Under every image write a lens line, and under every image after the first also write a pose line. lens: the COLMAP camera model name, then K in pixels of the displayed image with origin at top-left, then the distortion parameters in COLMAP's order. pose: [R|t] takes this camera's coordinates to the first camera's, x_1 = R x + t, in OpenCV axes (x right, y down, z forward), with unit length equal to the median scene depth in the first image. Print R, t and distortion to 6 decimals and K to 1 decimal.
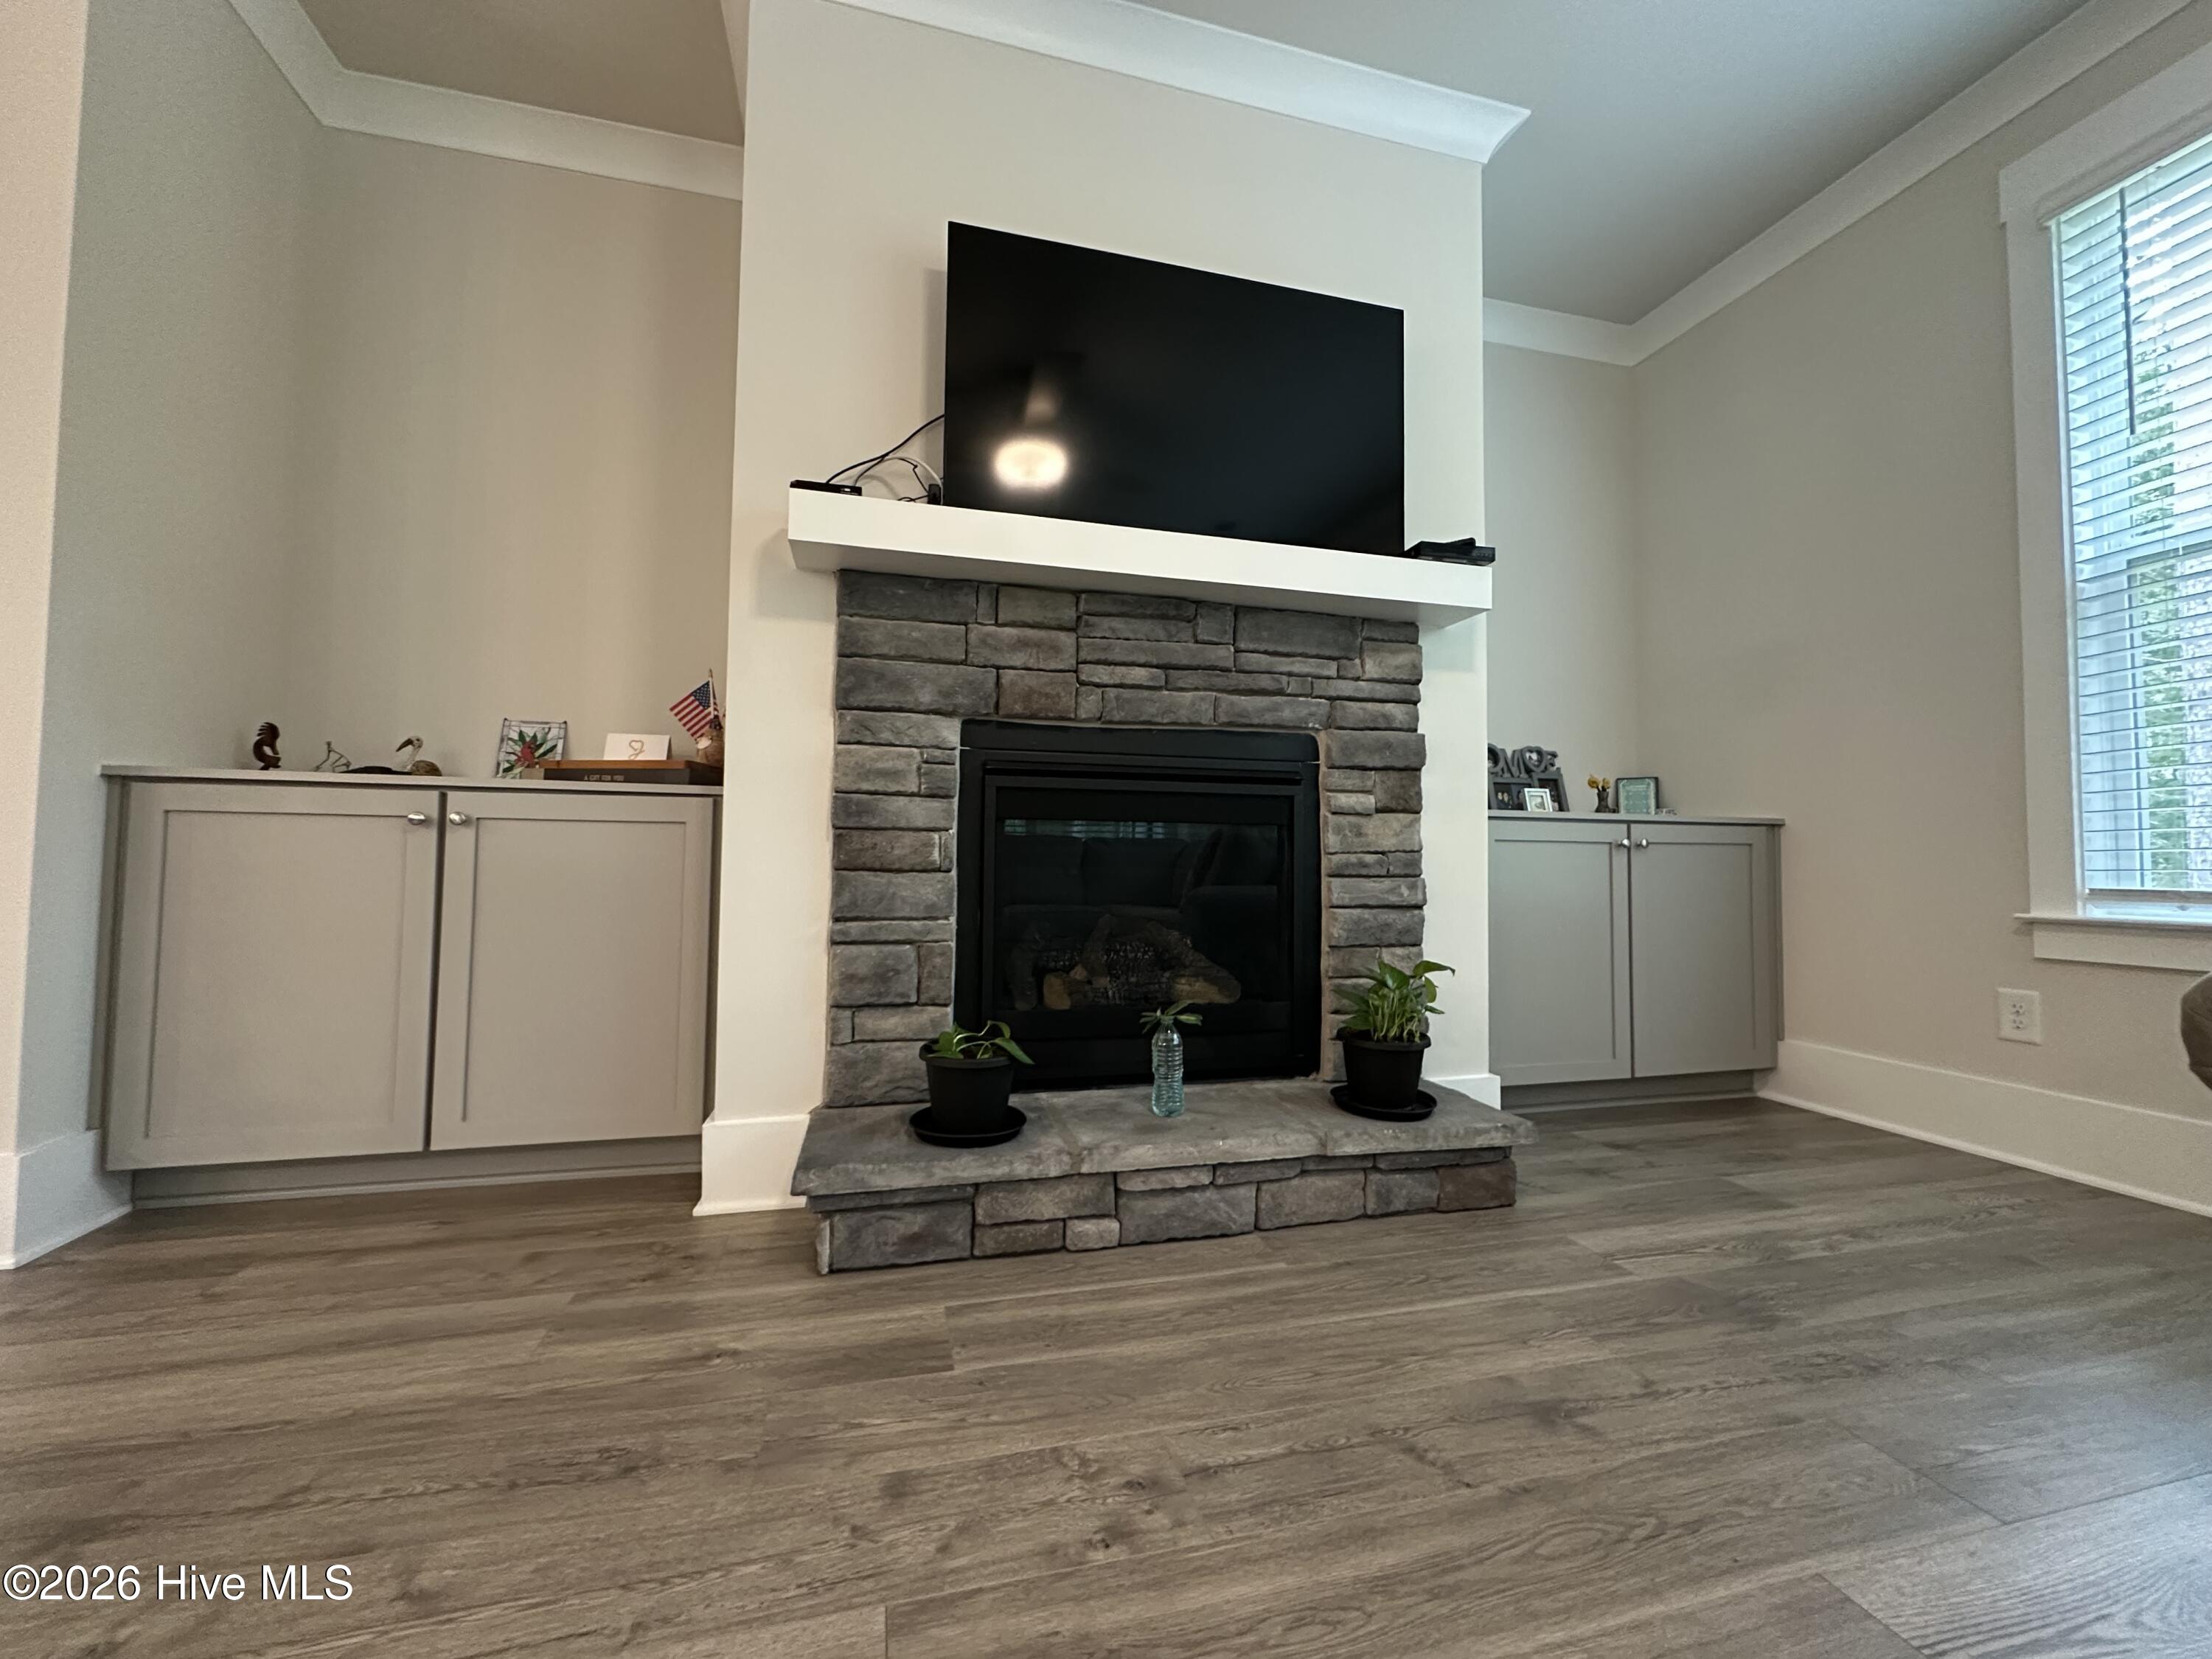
lens RADIAL K [[889.7, 0, 1140.0], [0, 889.7, 828.6], [0, 0, 1]] dist [-0.000886, -0.000234]
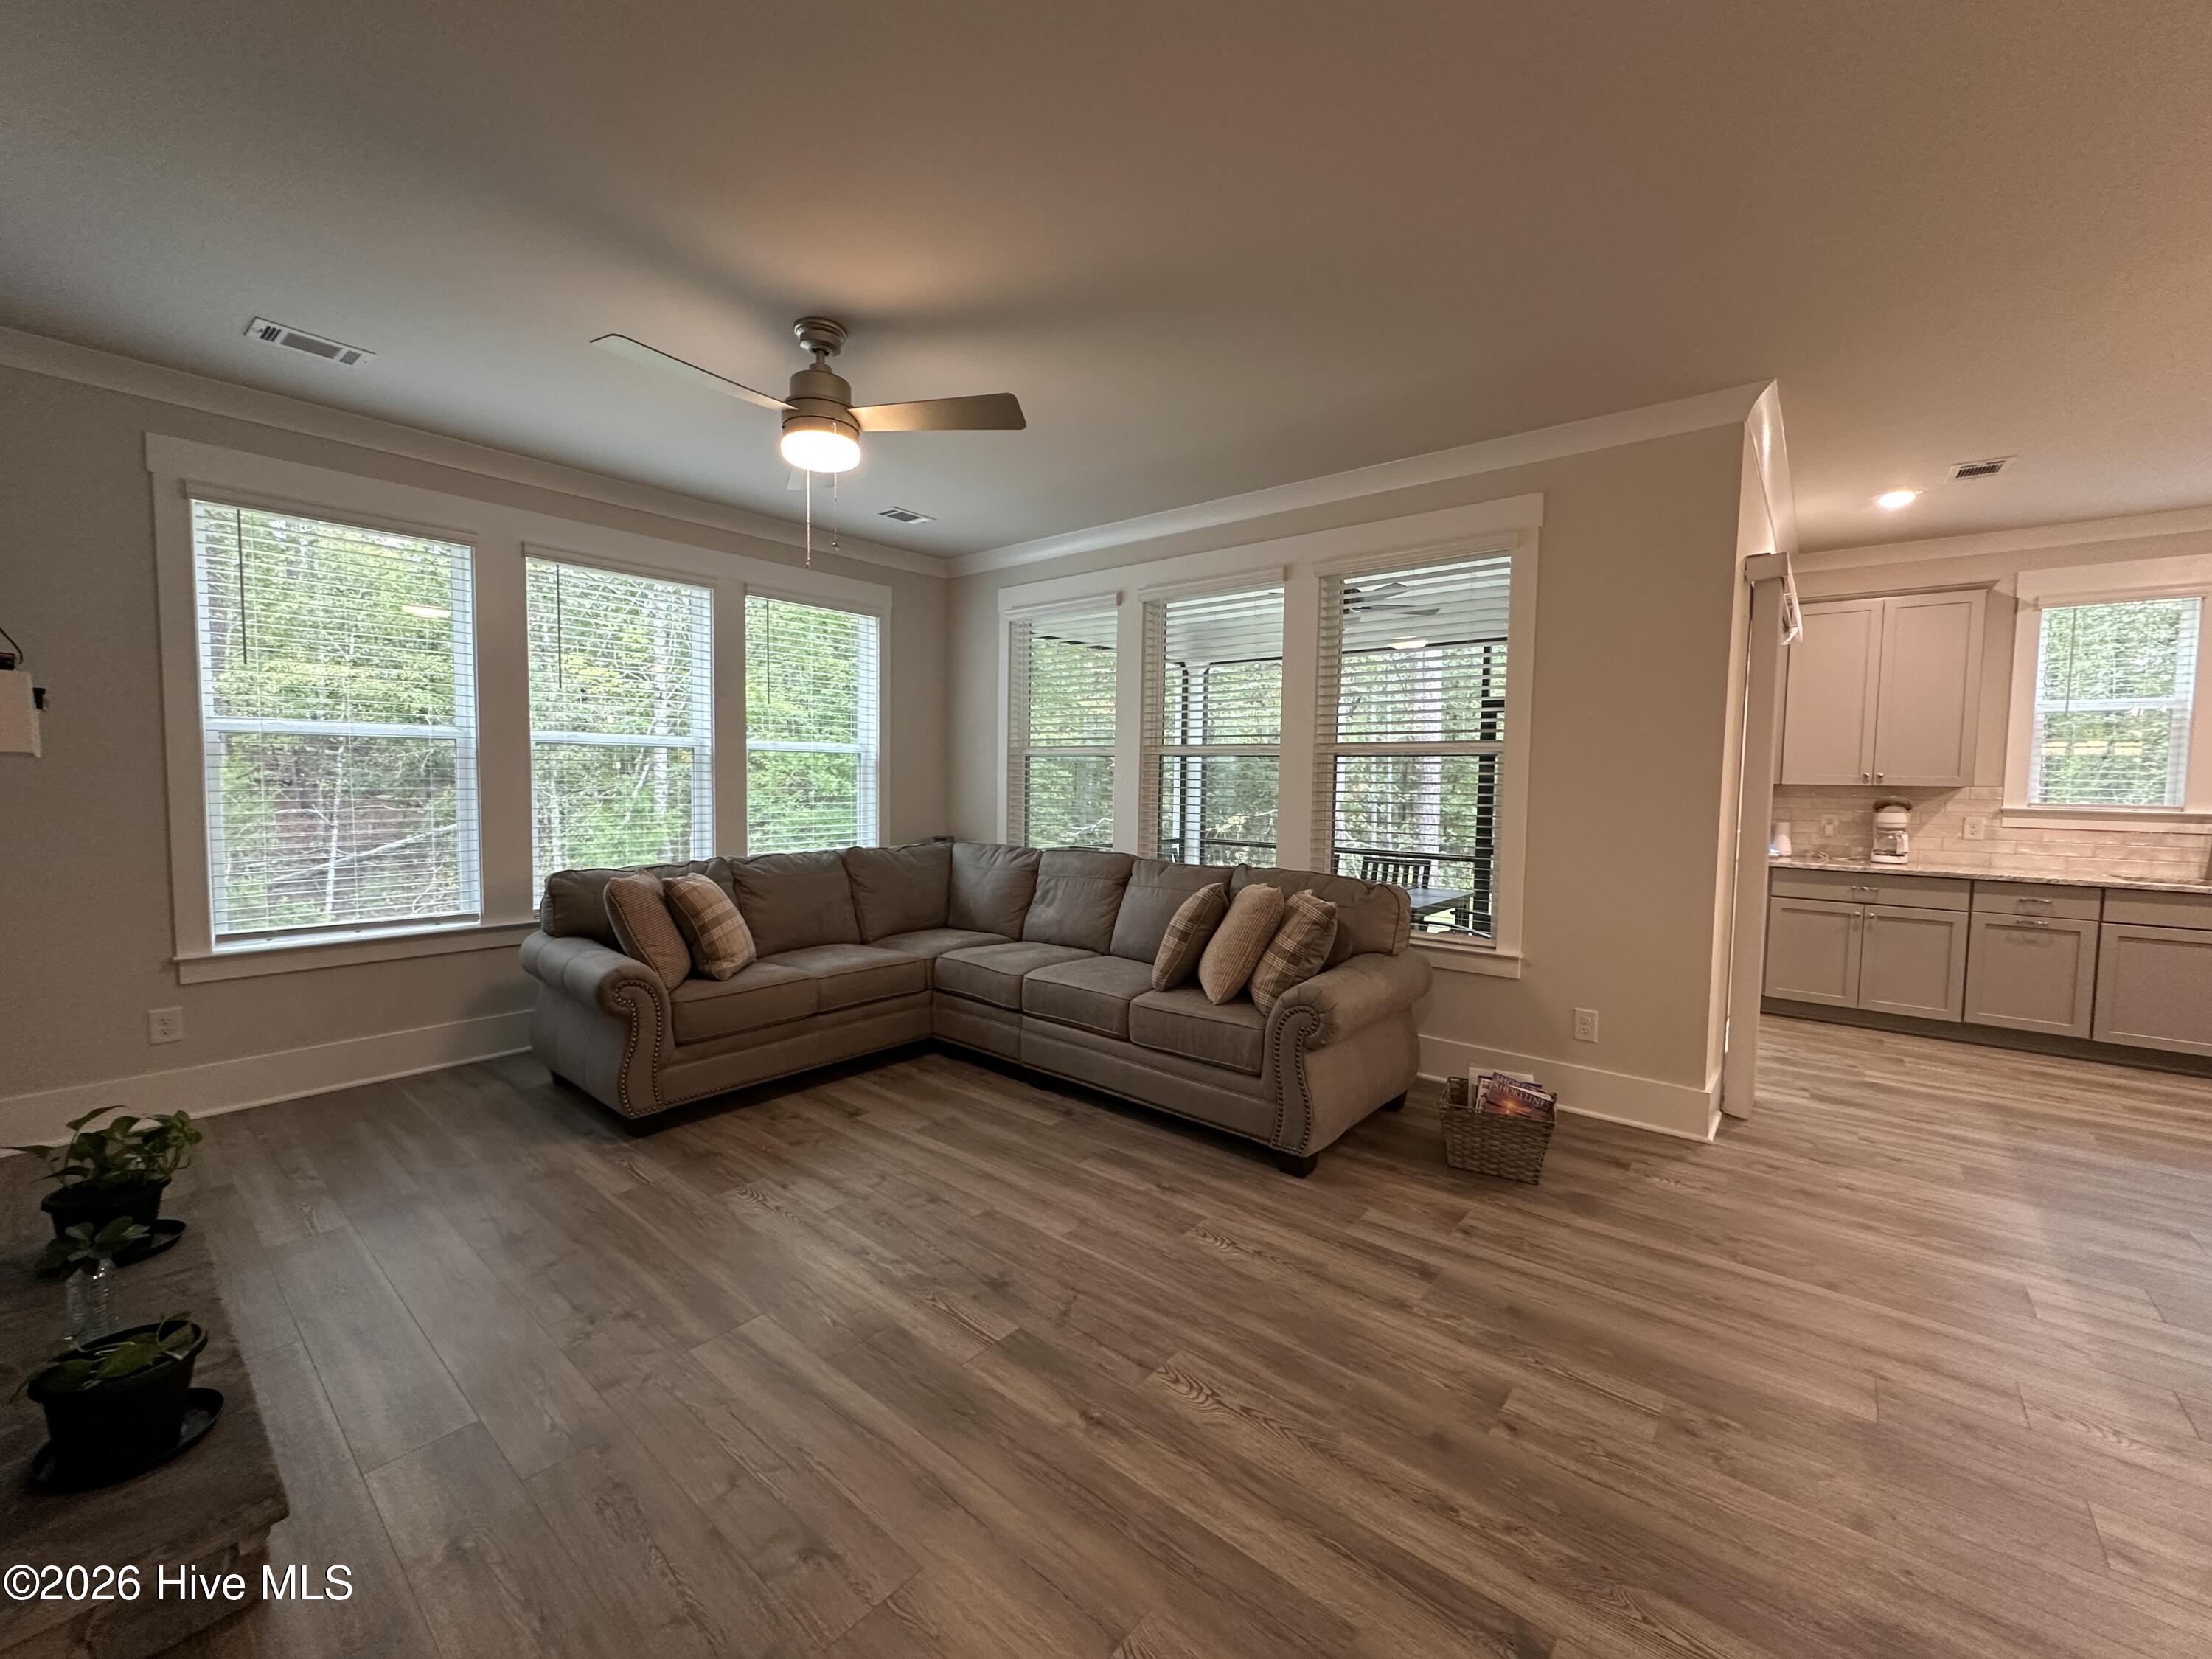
lens RADIAL K [[882.5, 0, 1106.0], [0, 882.5, 829.5], [0, 0, 1]] dist [0.000379, -0.000367]
pose [[-0.582192, -0.072193, 0.809840, -1.131380], [-0.055950, 0.997246, 0.048677, -0.286723], [-0.811124, -0.016971, -0.584628, 0.611667]]
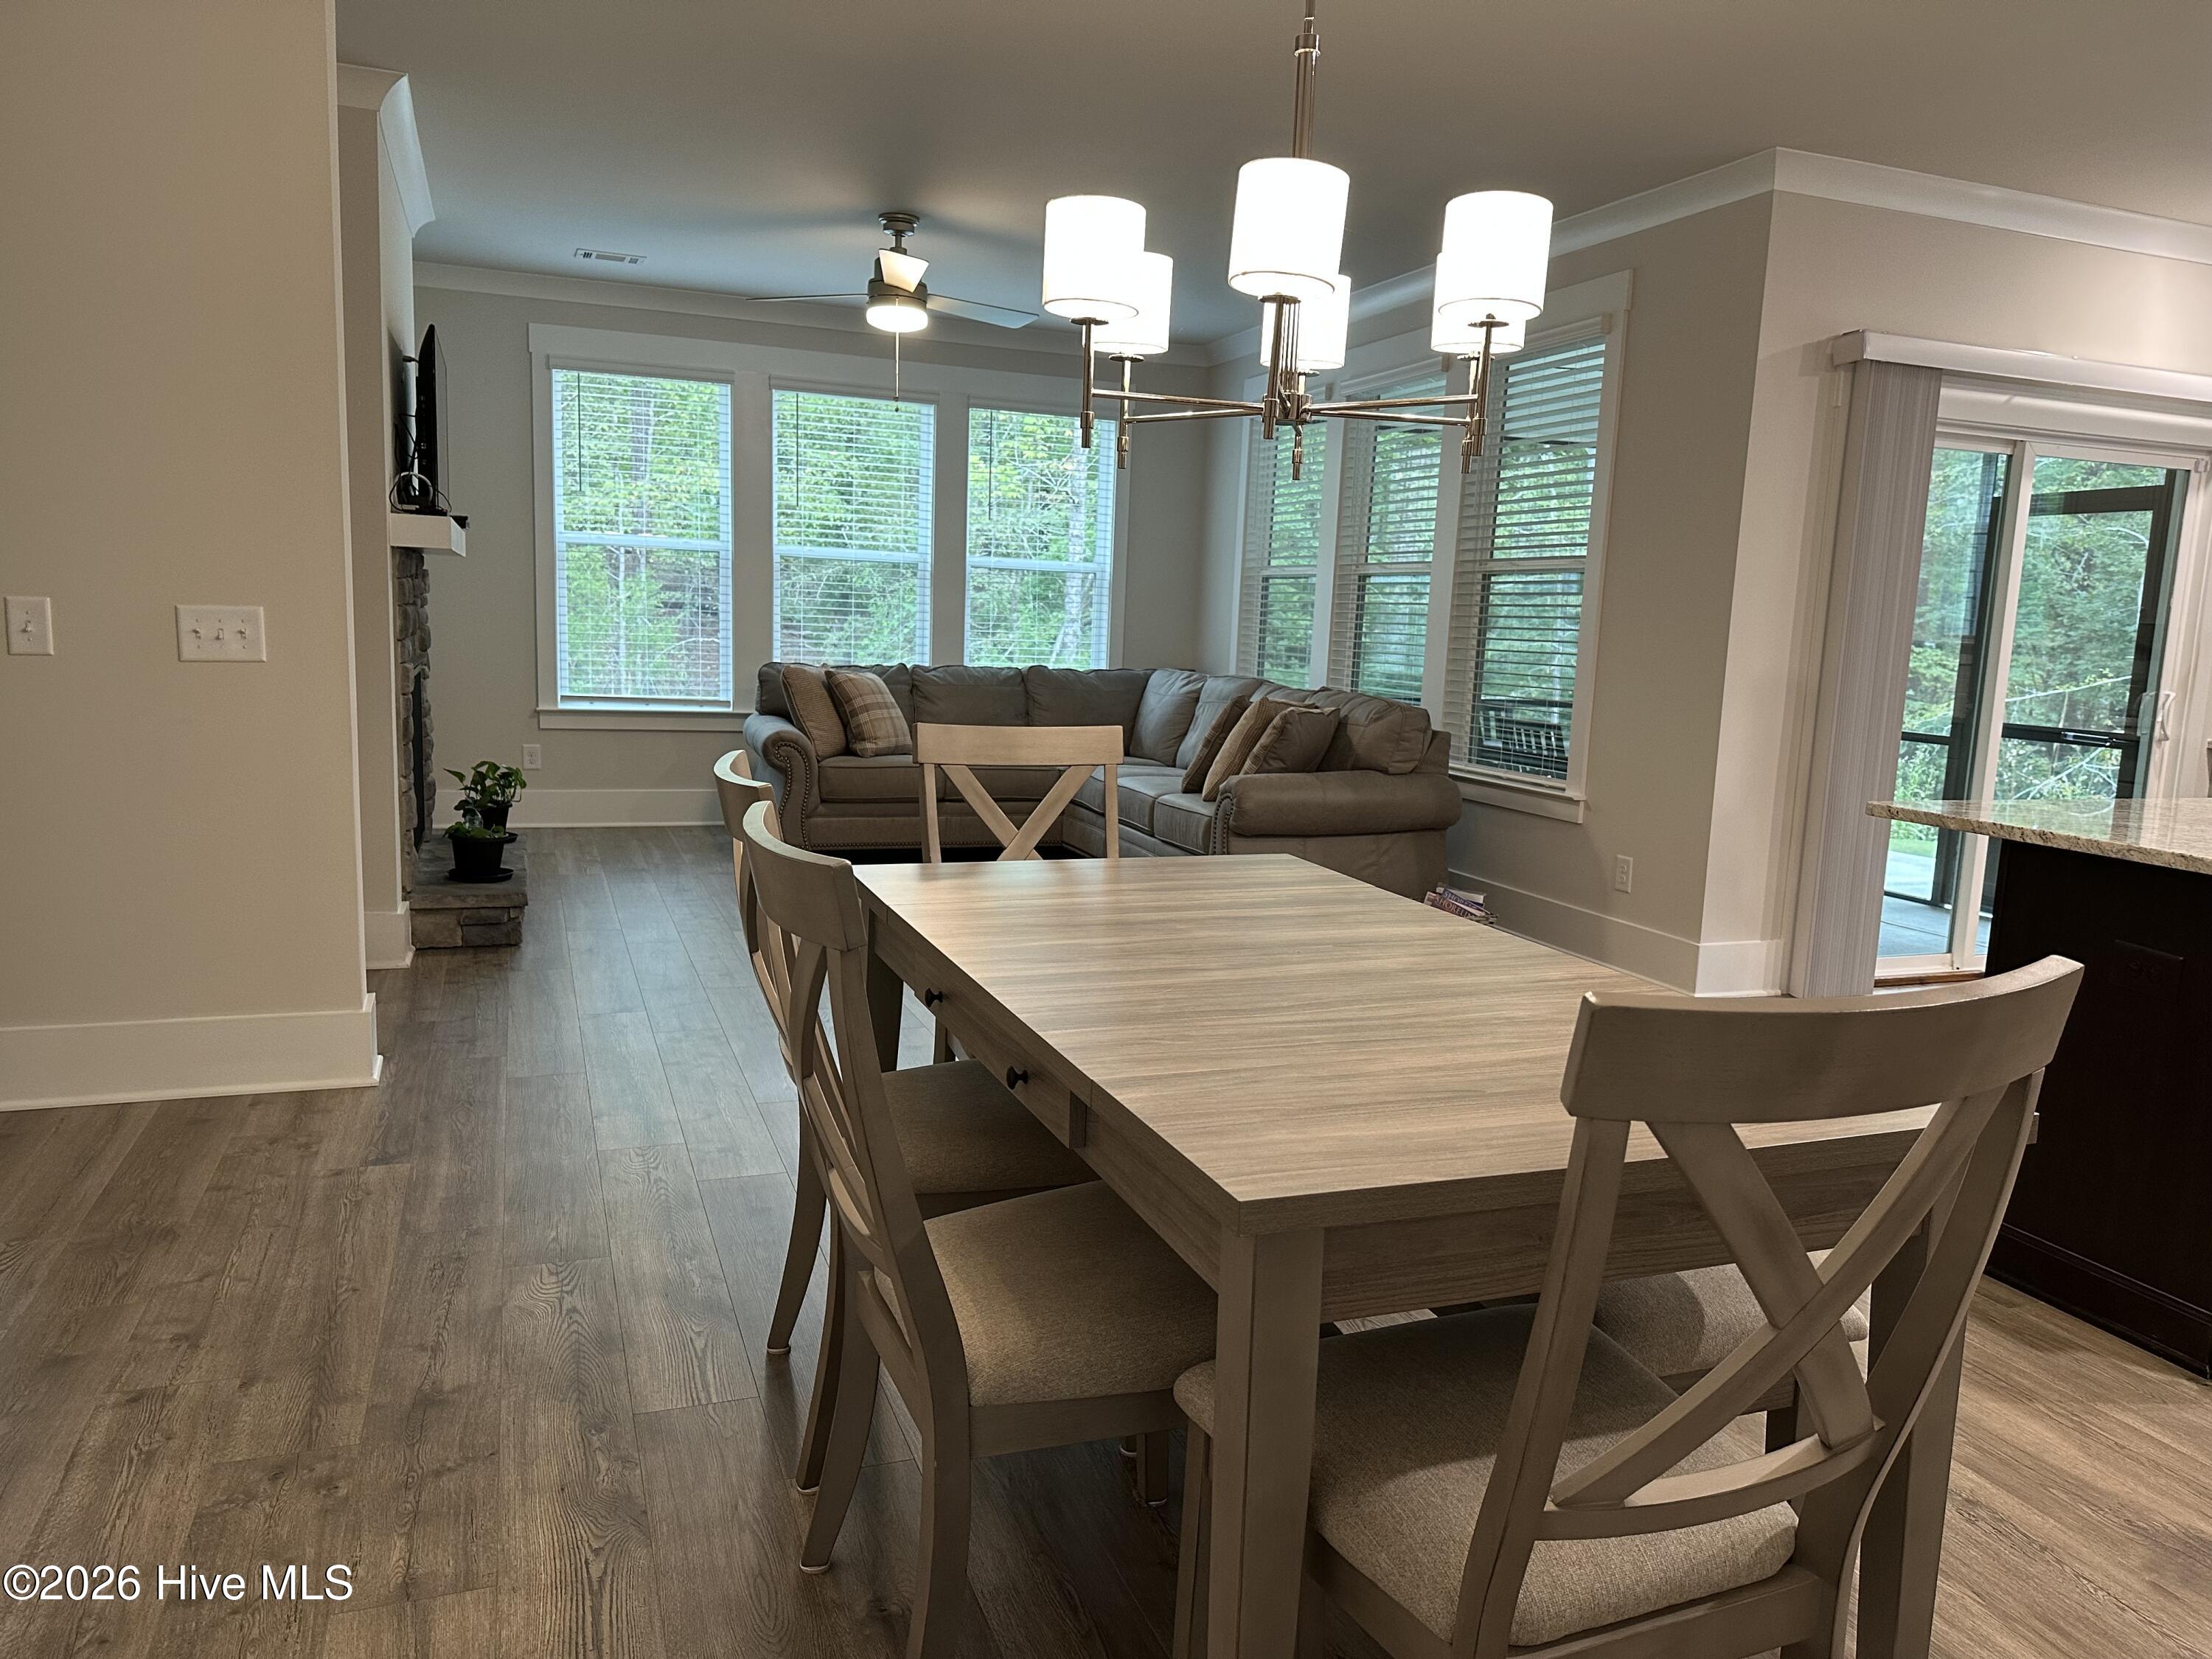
lens RADIAL K [[1548.8, 0, 1111.2], [0, 1548.8, 825.5], [0, 0, 1]] dist [0.138786, -0.182484]
pose [[-0.105114, -0.155901, 0.982164, -2.869785], [-0.081673, 0.985652, 0.147714, -0.293332], [-0.991101, -0.064689, -0.116339, 0.079413]]
